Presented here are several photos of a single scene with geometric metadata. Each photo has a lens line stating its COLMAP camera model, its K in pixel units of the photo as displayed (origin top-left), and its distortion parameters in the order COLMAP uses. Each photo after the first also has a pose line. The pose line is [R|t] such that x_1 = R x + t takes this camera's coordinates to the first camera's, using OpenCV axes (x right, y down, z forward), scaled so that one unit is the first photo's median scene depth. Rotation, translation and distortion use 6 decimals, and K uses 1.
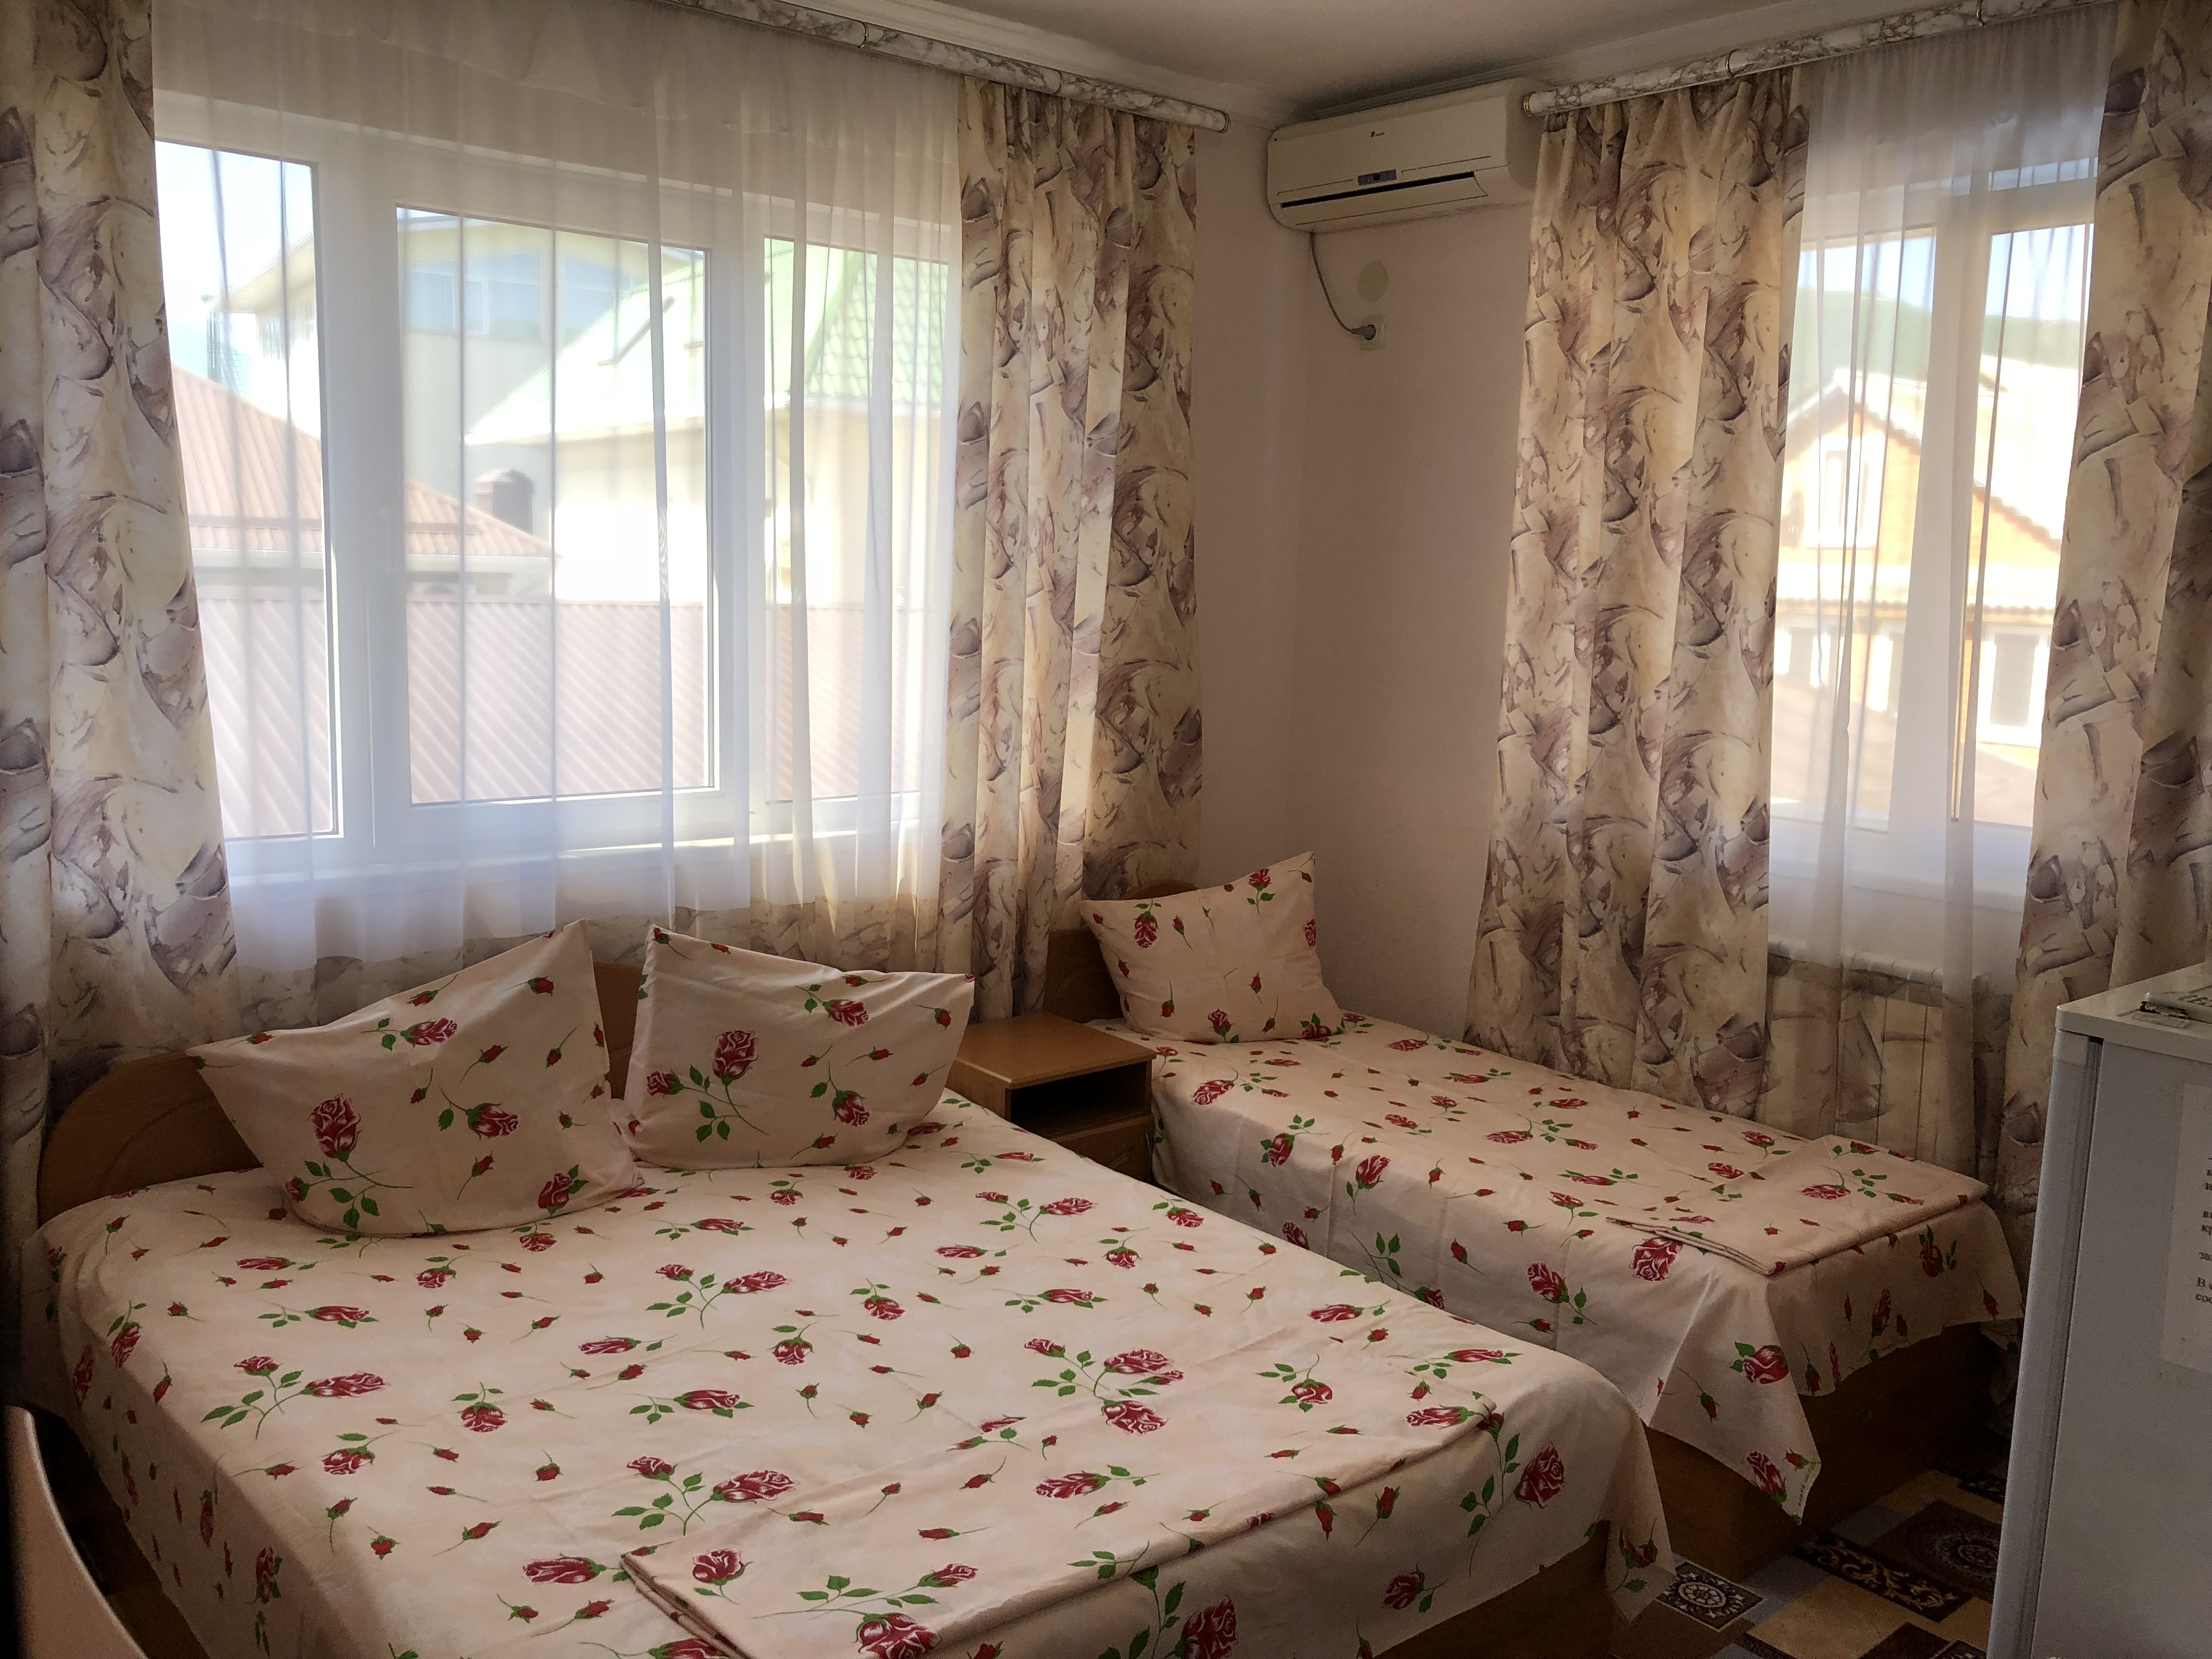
lens RADIAL K [[1821.3, 0, 1113.6], [0, 1821.3, 821.2], [0, 0, 1]] dist [0.026116, -0.022571]
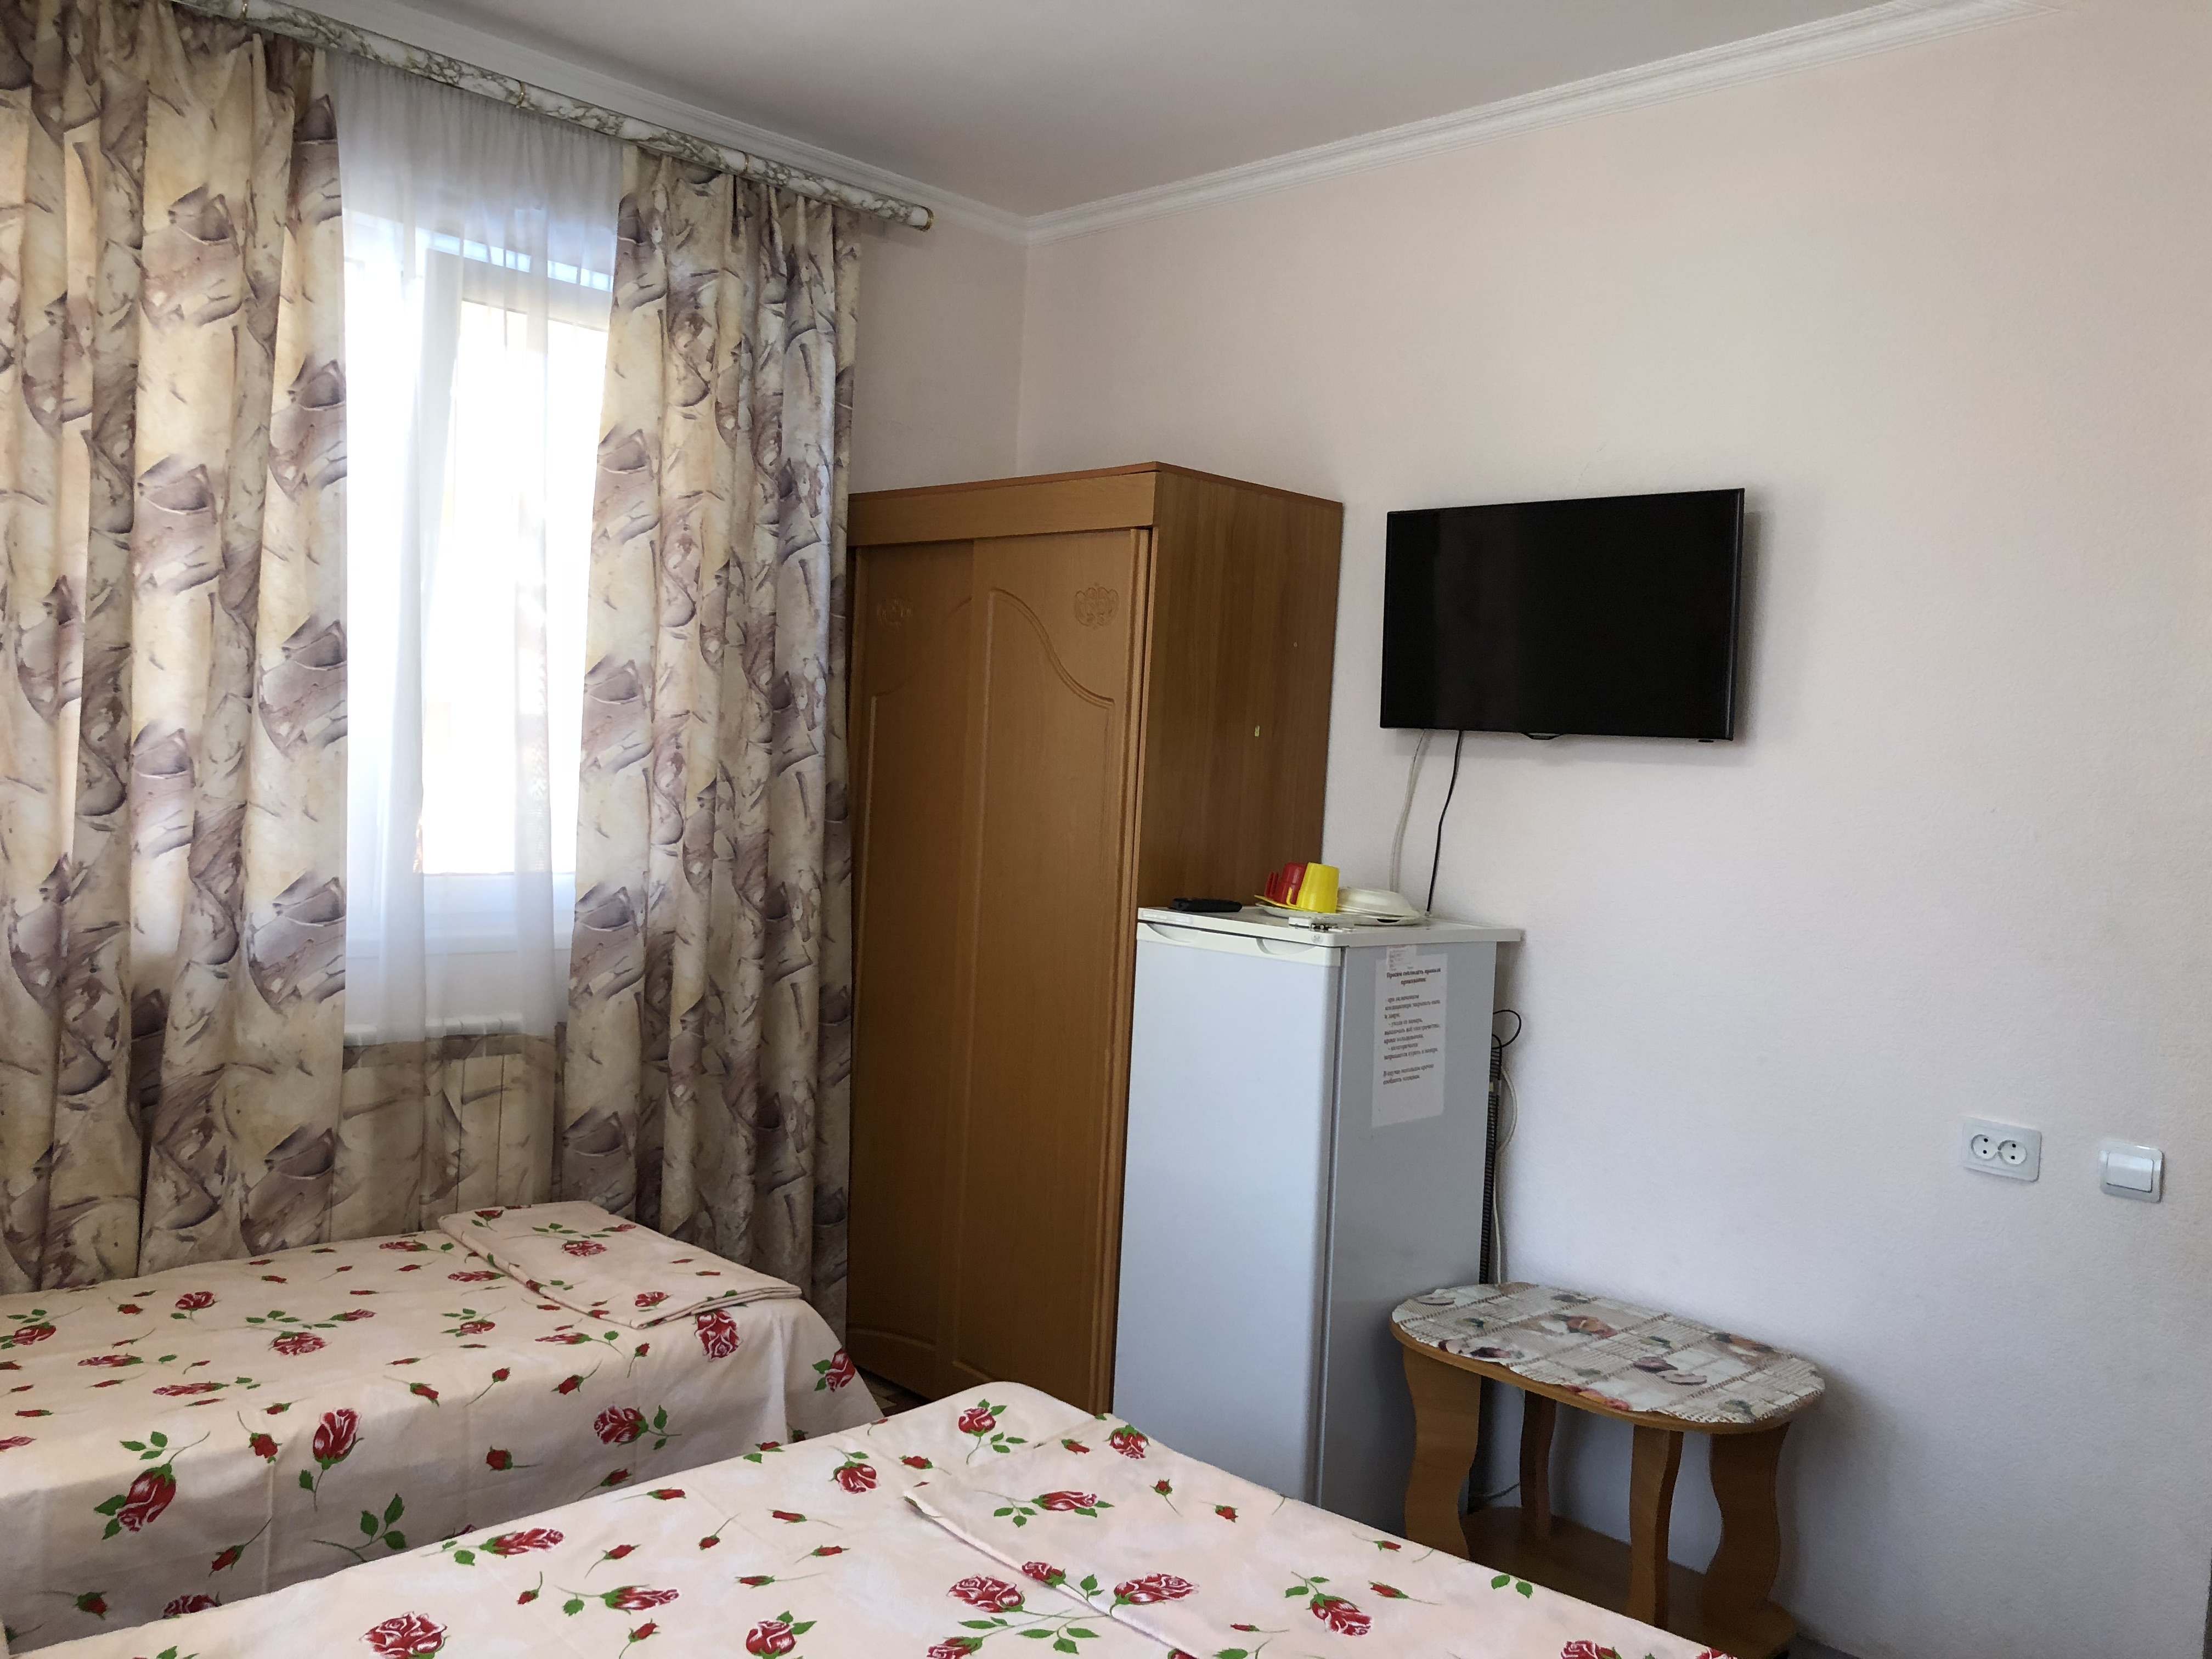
lens RADIAL K [[1821.3, 0, 1112.2], [0, 1821.3, 828.0], [0, 0, 1]] dist [0.026116, -0.022571]
pose [[-0.085007, -0.071467, 0.993814, -0.568330], [0.085635, 0.993210, 0.078748, -0.073384], [-0.992694, 0.091799, -0.078310, 0.719008]]
